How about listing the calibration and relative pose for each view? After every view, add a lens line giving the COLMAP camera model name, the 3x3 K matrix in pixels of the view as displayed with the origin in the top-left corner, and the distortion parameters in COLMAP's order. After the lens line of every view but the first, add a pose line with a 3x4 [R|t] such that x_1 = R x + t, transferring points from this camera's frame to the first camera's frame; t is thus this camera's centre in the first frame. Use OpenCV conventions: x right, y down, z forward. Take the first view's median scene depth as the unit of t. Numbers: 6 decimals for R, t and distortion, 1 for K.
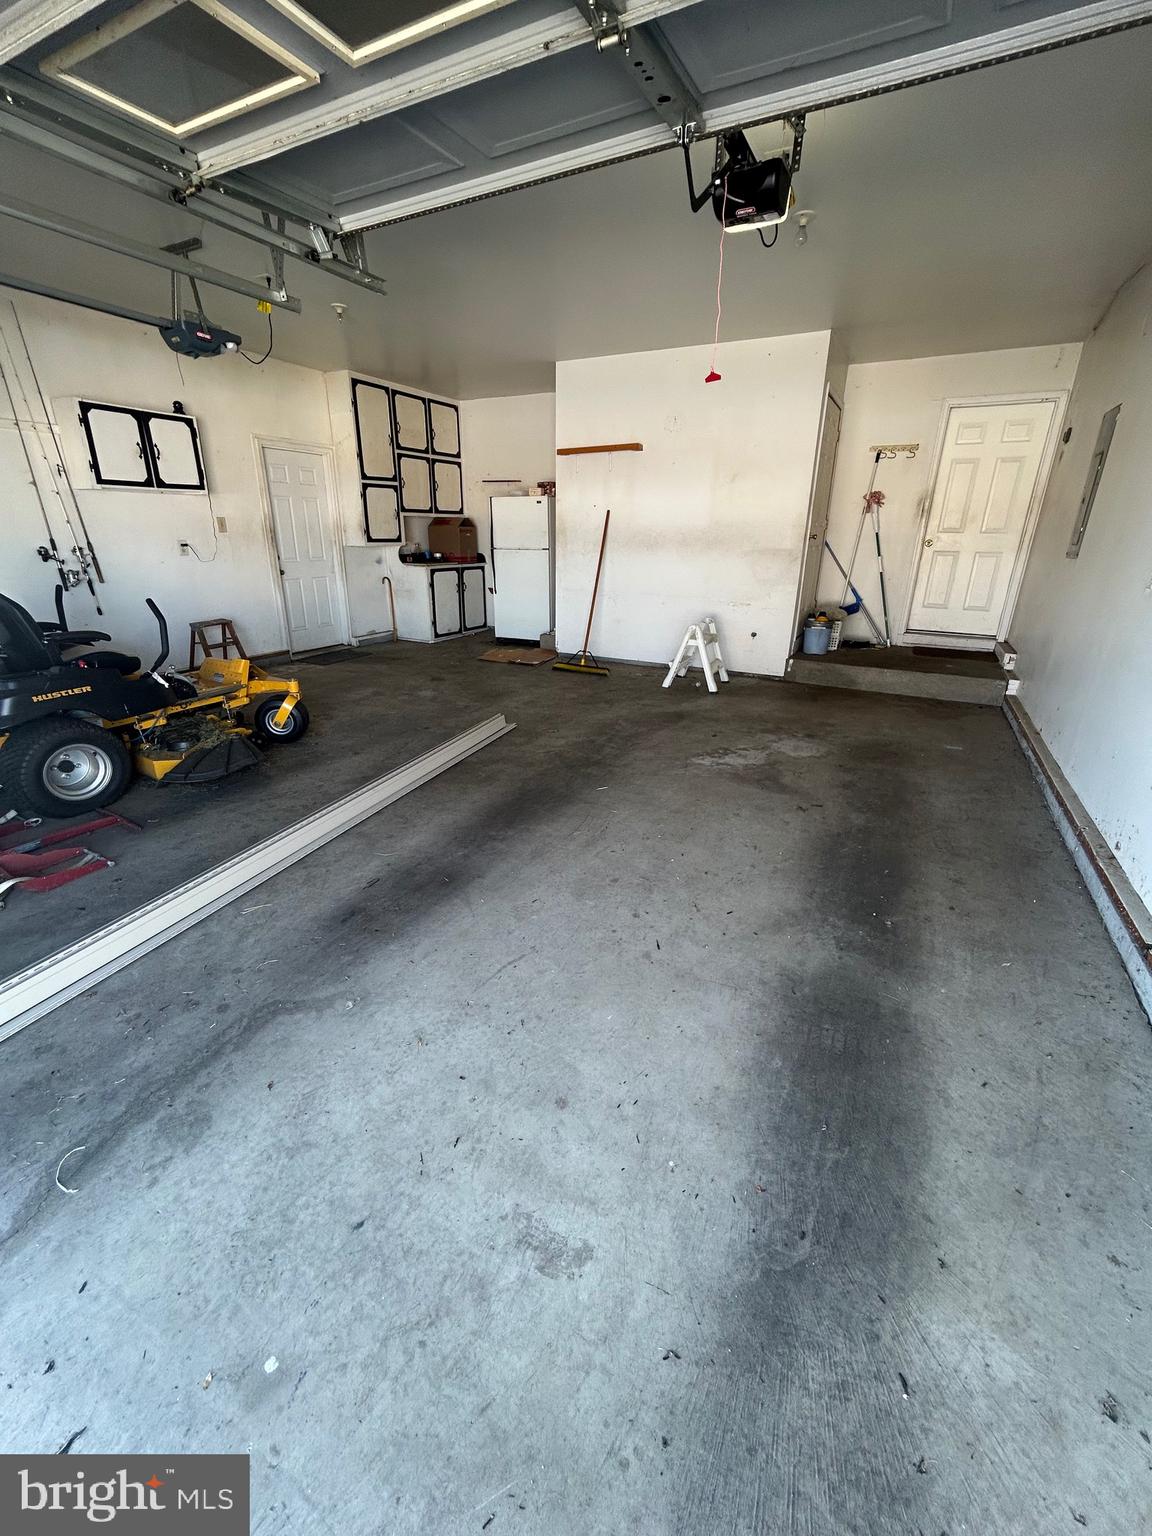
lens RADIAL K [[631.7, 0, 573.4], [0, 631.7, 762.6], [0, 0, 1]] dist [-0.001159, 0.000125]
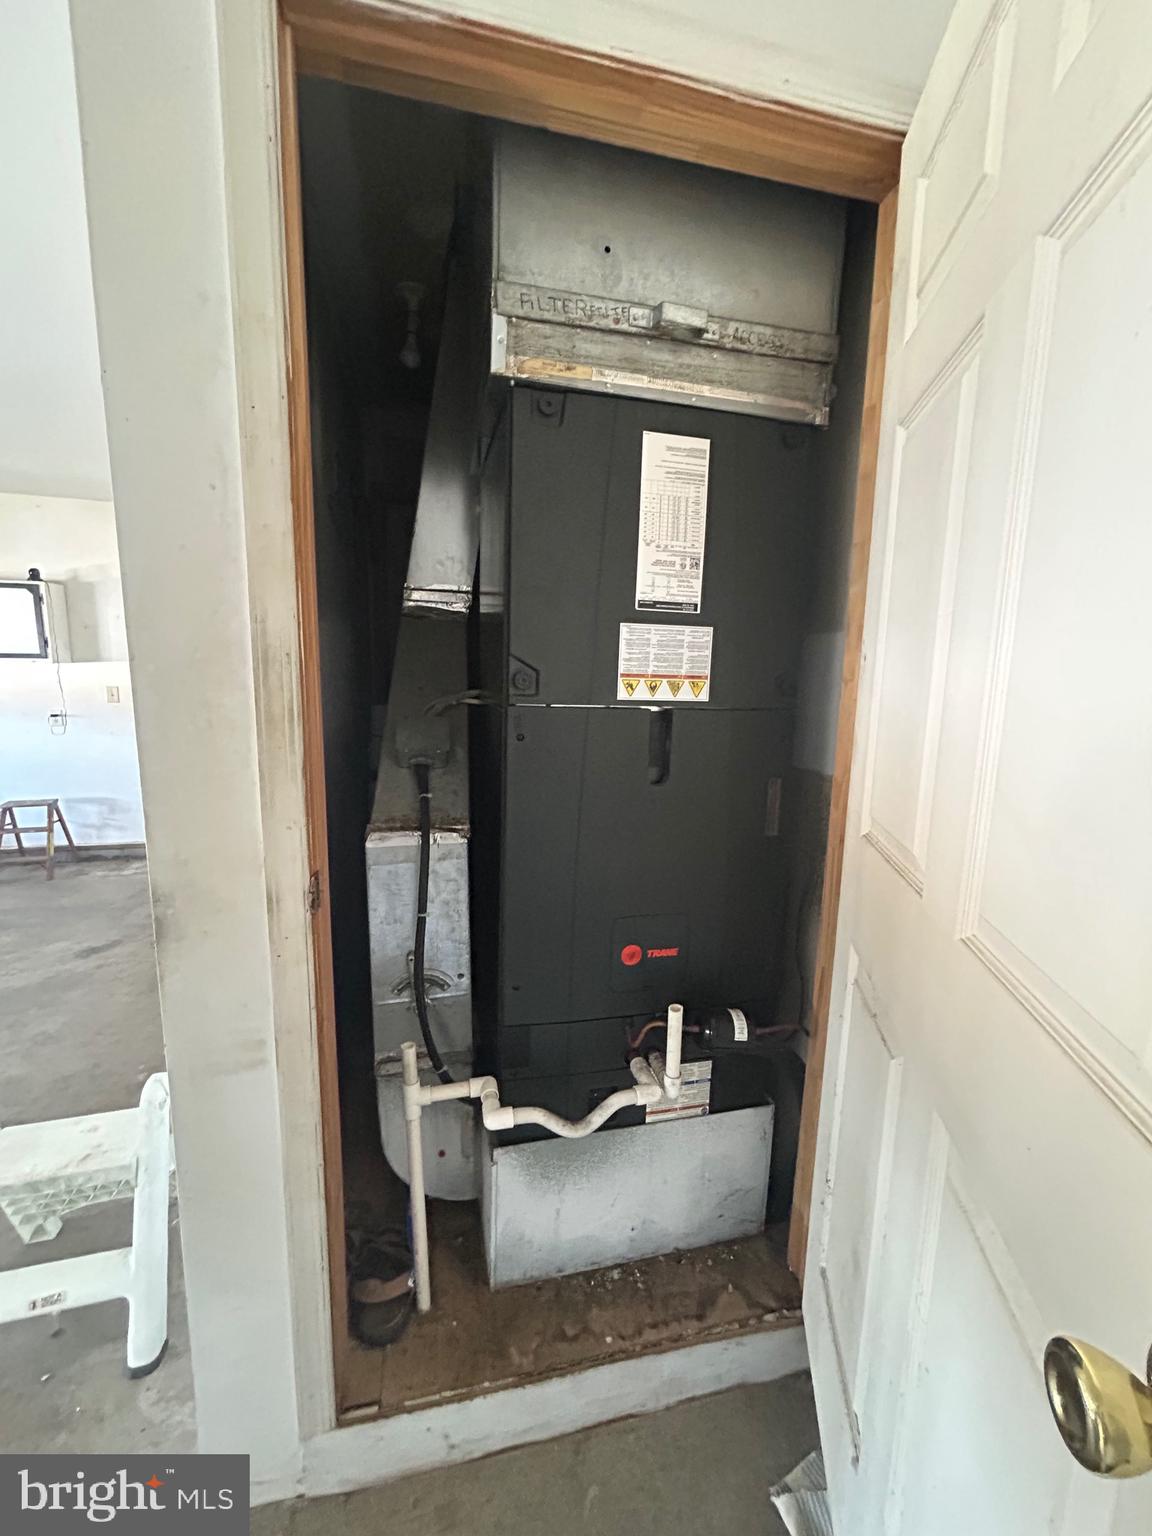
lens RADIAL K [[627.6, 0, 573.2], [0, 627.6, 761.5], [0, 0, 1]] dist [0.000551, 0.000787]
pose [[0.651077, 0.121603, -0.749207, 0.966134], [-0.289214, 0.952362, -0.096757, -0.725570], [0.701750, 0.279678, 0.655231, 1.681971]]
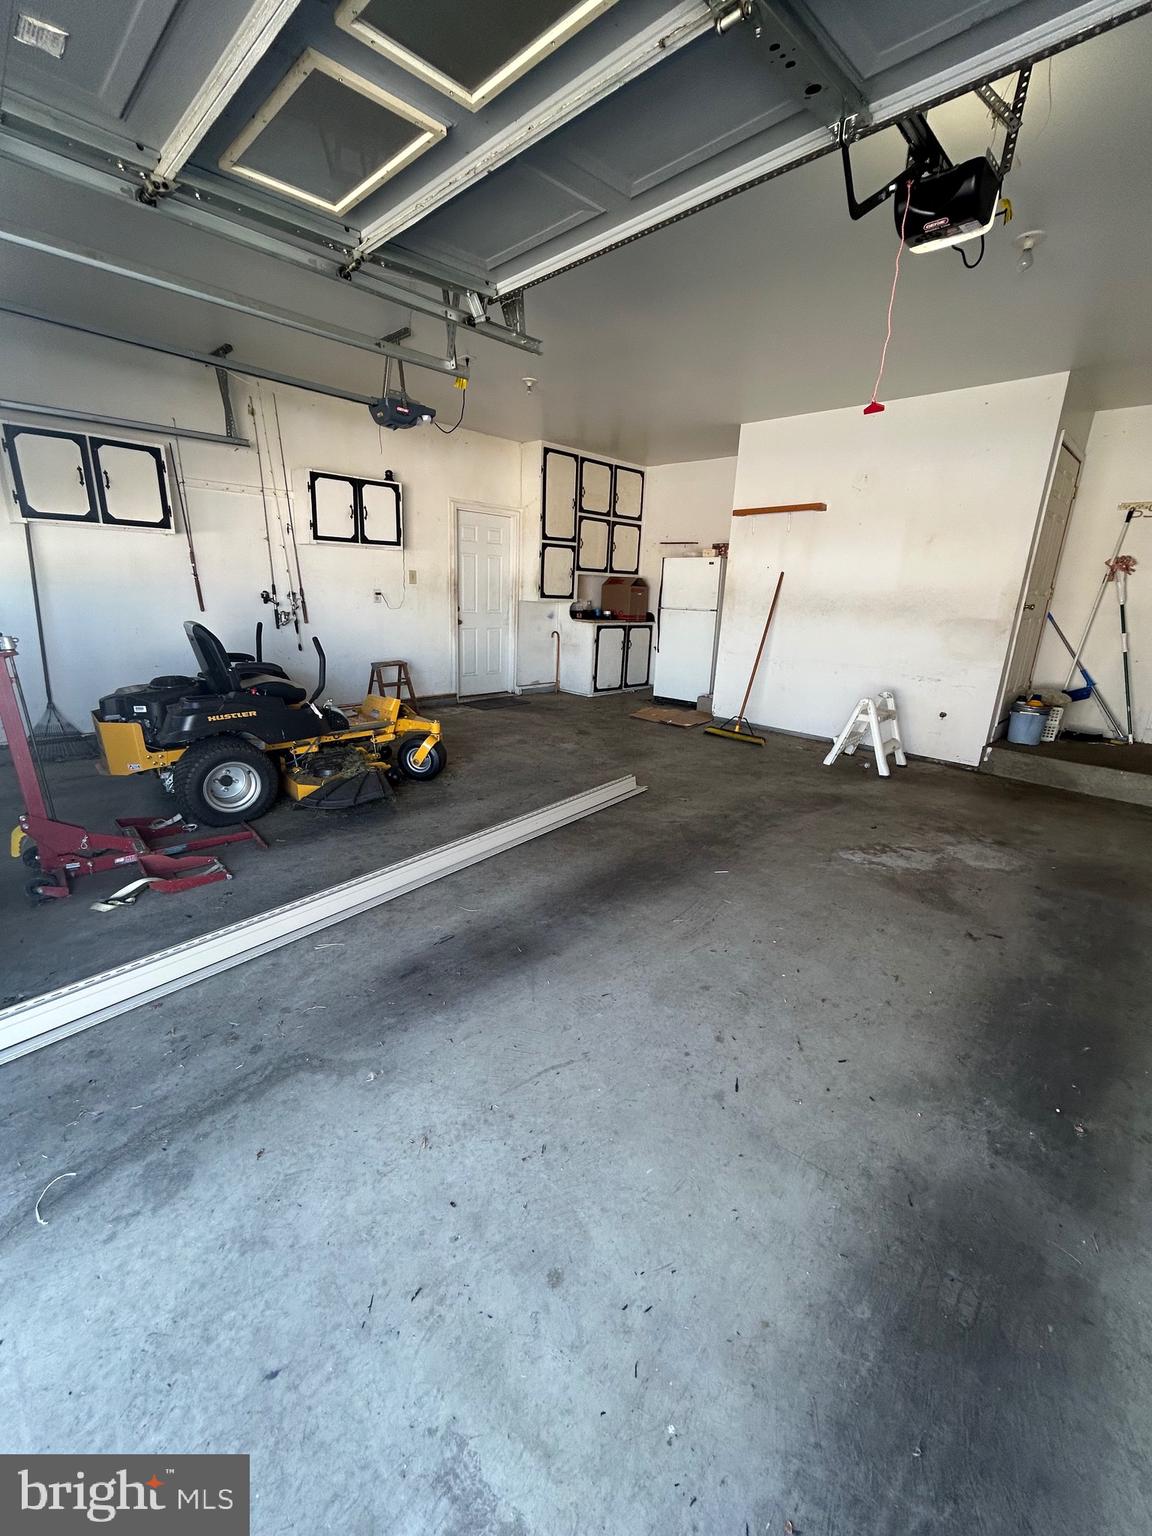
lens RADIAL K [[627.6, 0, 573.2], [0, 627.6, 761.5], [0, 0, 1]] dist [0.000551, 0.000787]
pose [[0.956670, 0.102452, -0.272555, 0.080600], [-0.126797, 0.989223, -0.073213, -0.024711], [0.262117, 0.104599, 0.959351, 0.099058]]
